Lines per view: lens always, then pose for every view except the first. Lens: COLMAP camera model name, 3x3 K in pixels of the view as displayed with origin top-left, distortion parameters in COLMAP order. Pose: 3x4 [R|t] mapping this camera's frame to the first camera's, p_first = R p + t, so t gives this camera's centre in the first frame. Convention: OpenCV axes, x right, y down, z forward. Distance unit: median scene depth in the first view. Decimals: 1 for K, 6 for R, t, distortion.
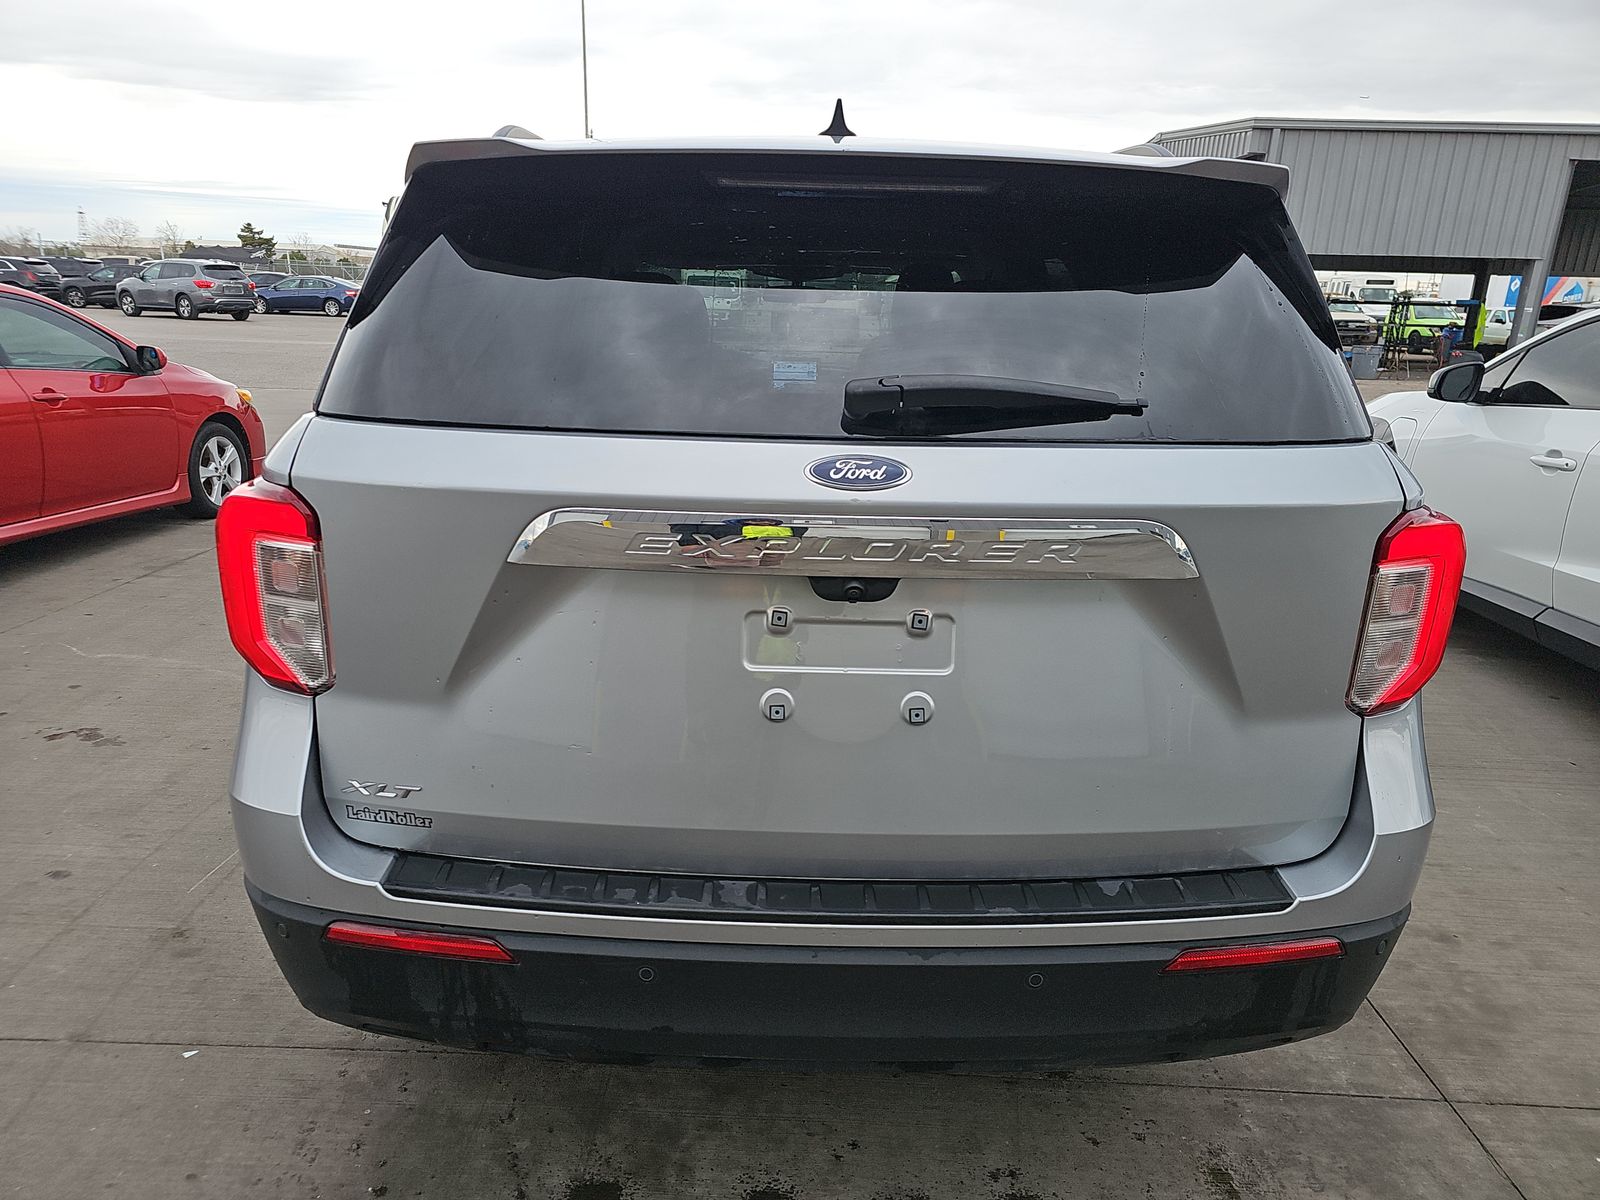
lens RADIAL K [[1053.8, 0, 790.8], [0, 1053.8, 580.5], [0, 0, 1]] dist [0.036517, -0.003986]
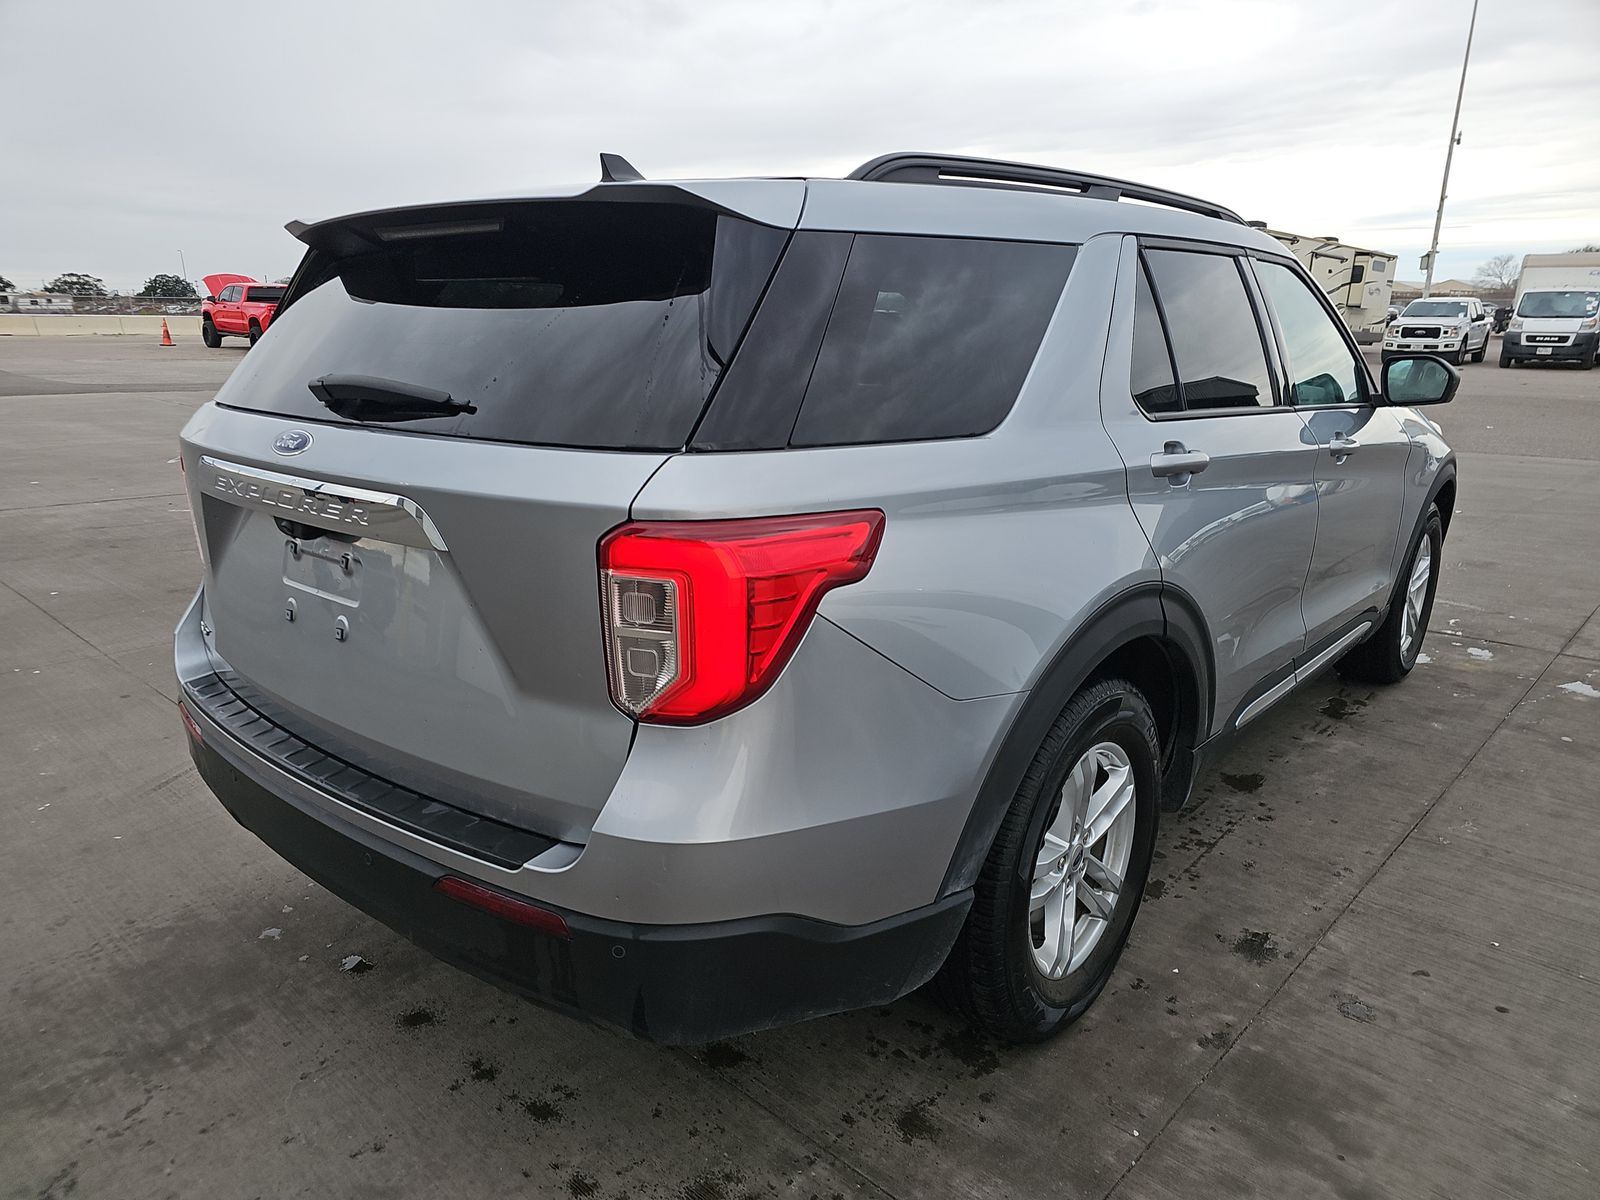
lens RADIAL K [[1080.1, 0, 799.4], [0, 1080.1, 617.3], [0, 0, 1]] dist [0.055314, -0.001794]
pose [[0.743174, 0.151521, -0.651716, 1.370660], [-0.154999, 0.986513, 0.052609, -0.051374], [0.650898, 0.061918, 0.756636, 0.325574]]
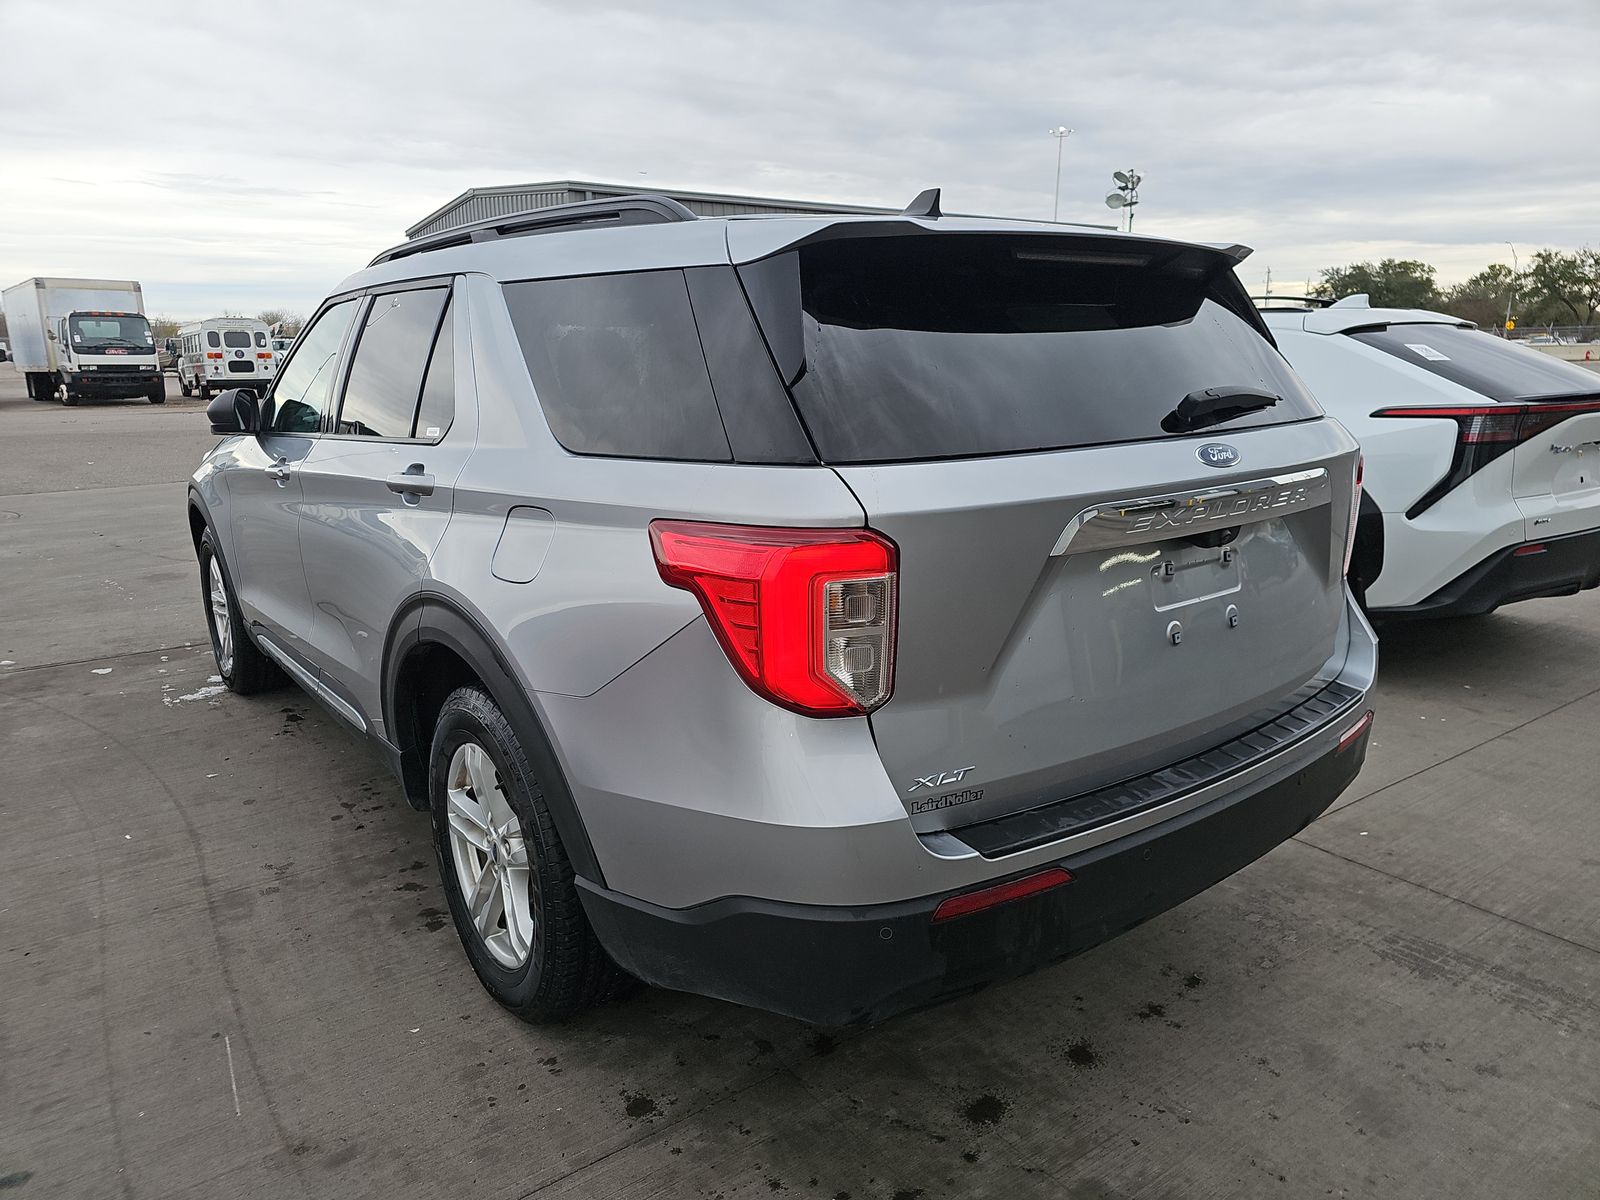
lens RADIAL K [[1053.8, 0, 790.8], [0, 1053.8, 580.5], [0, 0, 1]] dist [0.036517, -0.003986]
pose [[0.804773, -0.166455, 0.569765, -1.134614], [0.190178, 0.981582, 0.018147, -0.065001], [-0.562292, 0.093753, 0.821607, 0.136174]]
